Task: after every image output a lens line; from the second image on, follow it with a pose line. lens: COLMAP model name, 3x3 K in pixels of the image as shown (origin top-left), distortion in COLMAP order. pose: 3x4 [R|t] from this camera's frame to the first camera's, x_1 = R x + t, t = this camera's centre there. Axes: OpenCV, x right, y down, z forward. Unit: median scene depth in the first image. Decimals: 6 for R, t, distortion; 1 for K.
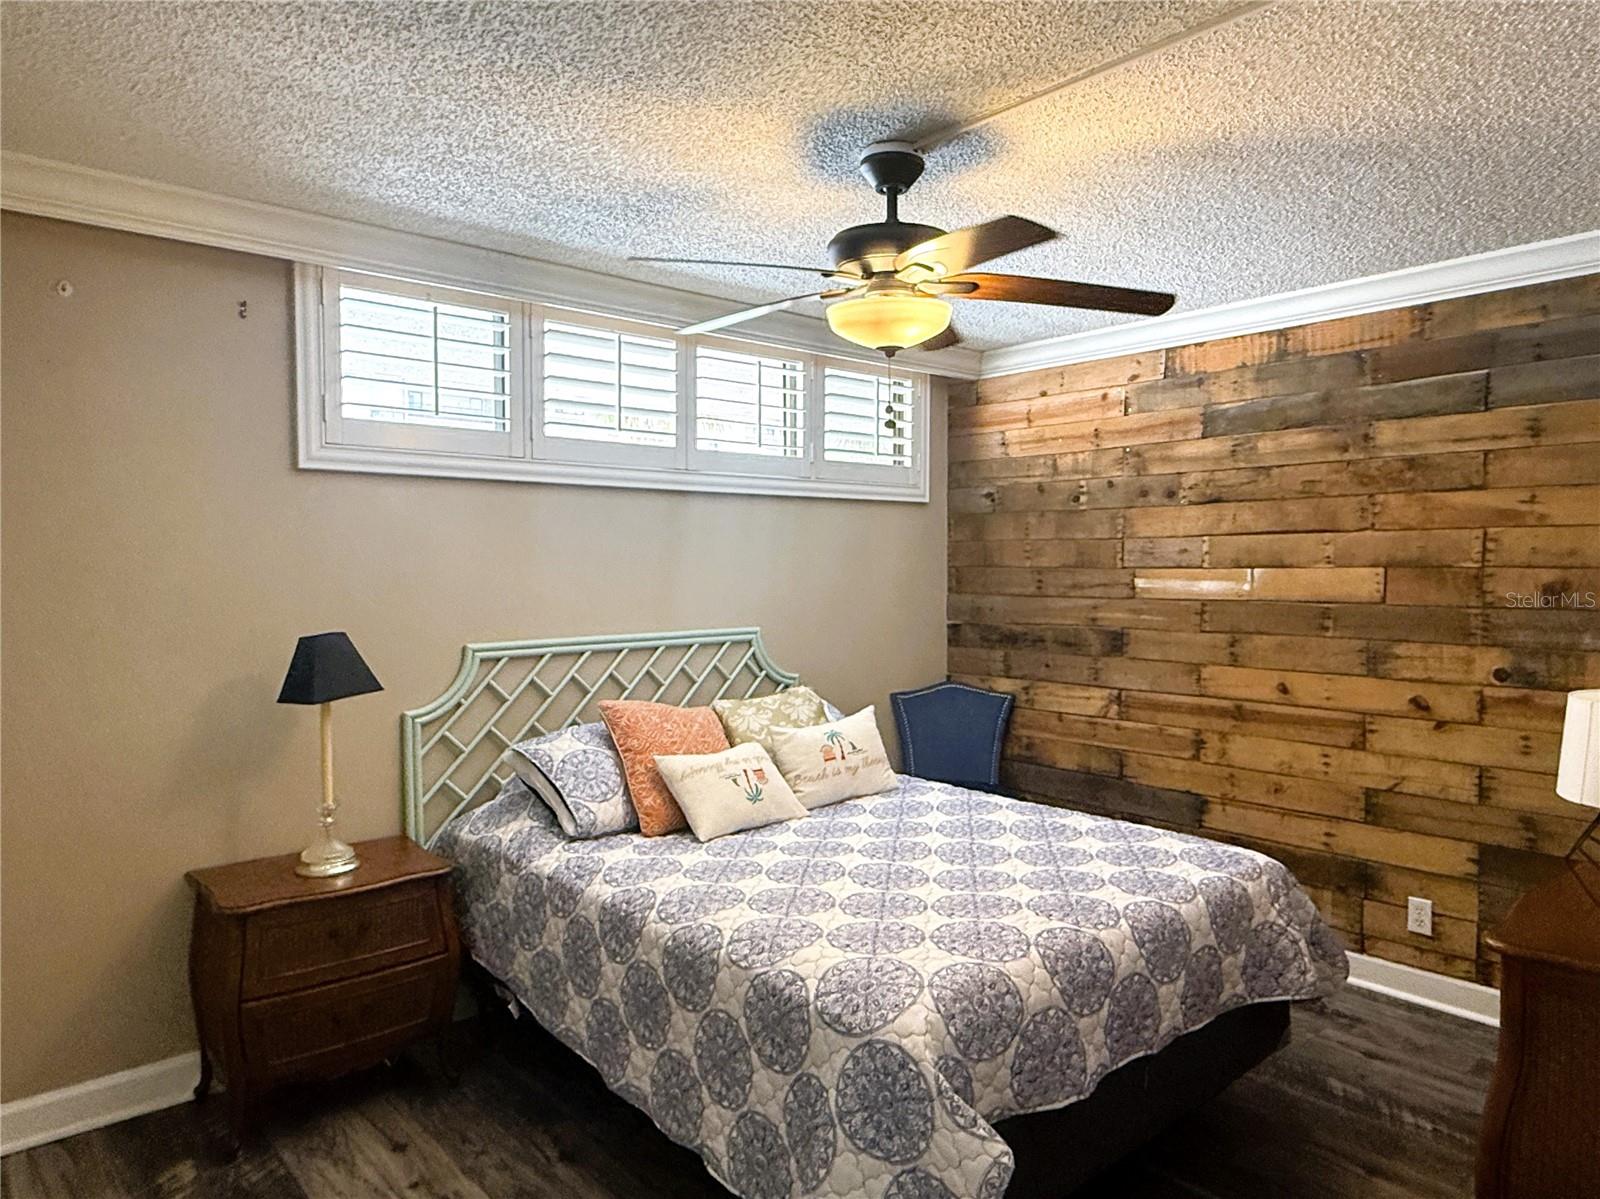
lens RADIAL K [[1094.6, 0, 782.1], [0, 1094.6, 599.1], [0, 0, 1]] dist [-0.004049, 0.001289]
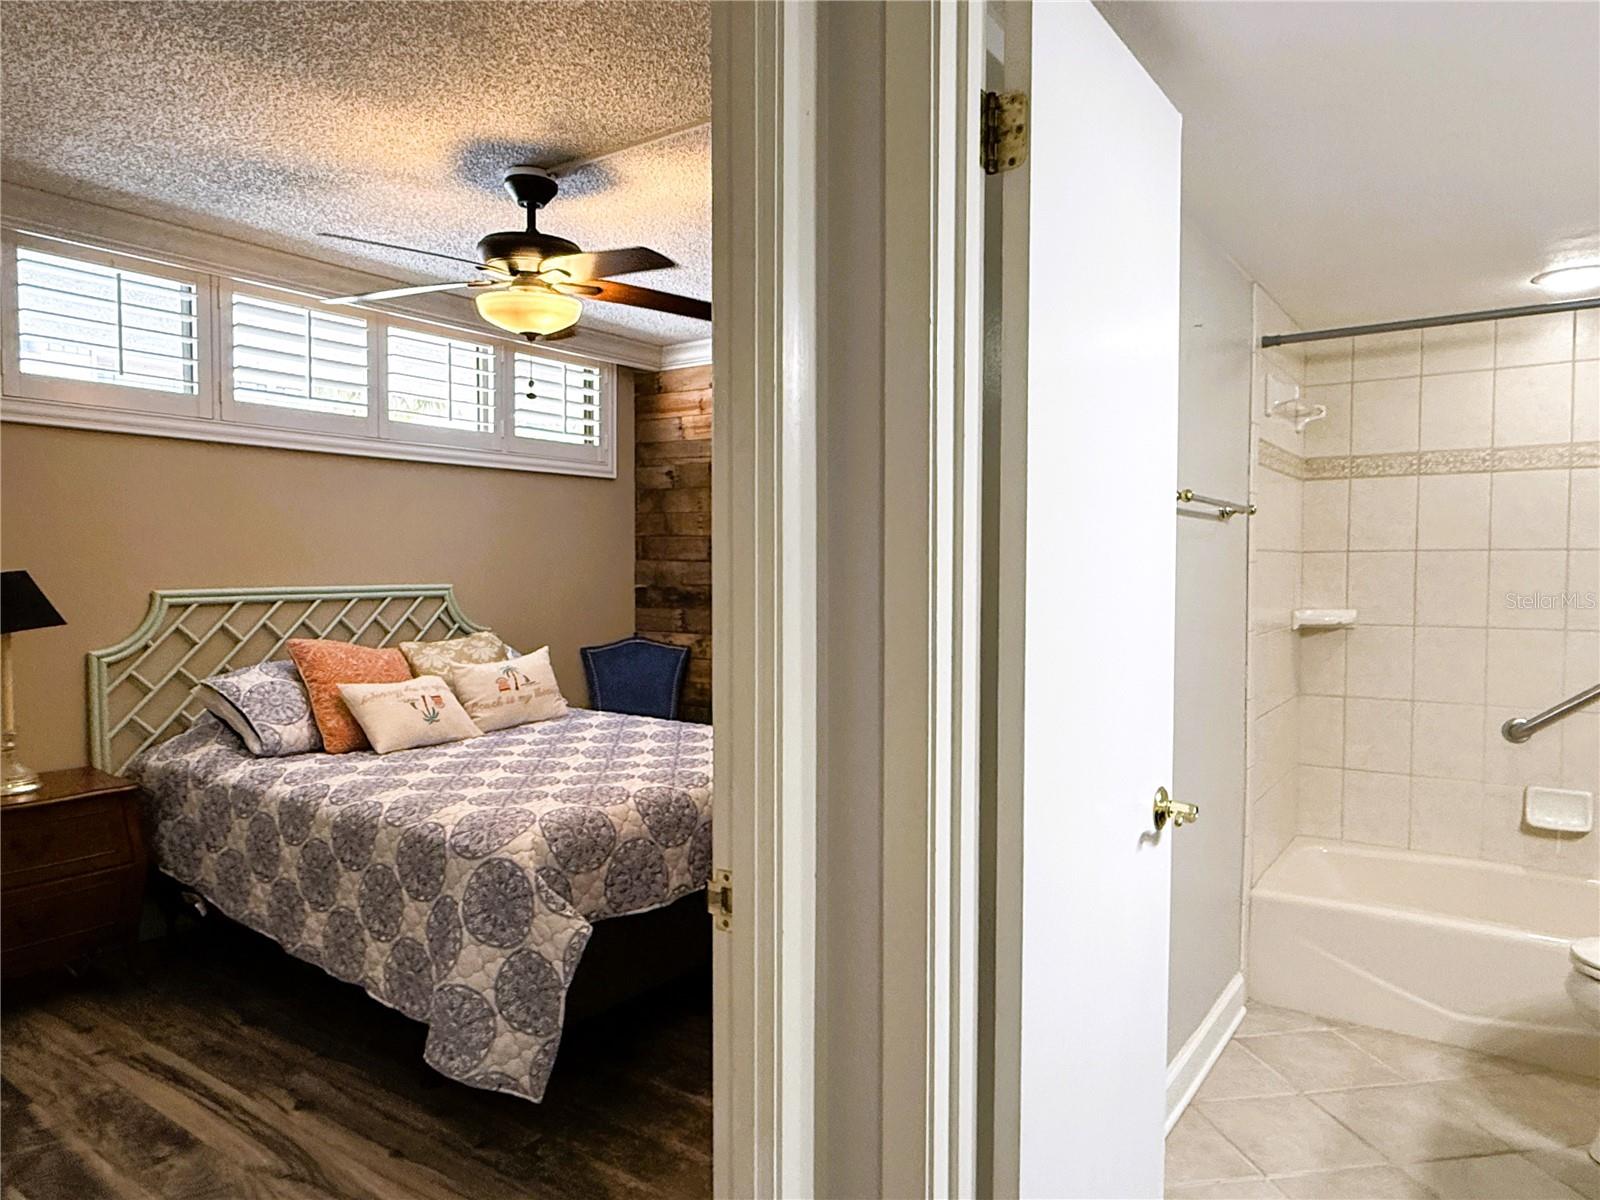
lens RADIAL K [[1086.0, 0, 800.0], [0, 1086.0, 605.9], [0, 0, 1]] dist [-0.001450, 0.000460]
pose [[0.970244, -0.003775, 0.242100, 0.076300], [0.001480, 0.999952, 0.009660, 0.052139], [-0.242125, -0.009015, 0.970203, -0.208195]]
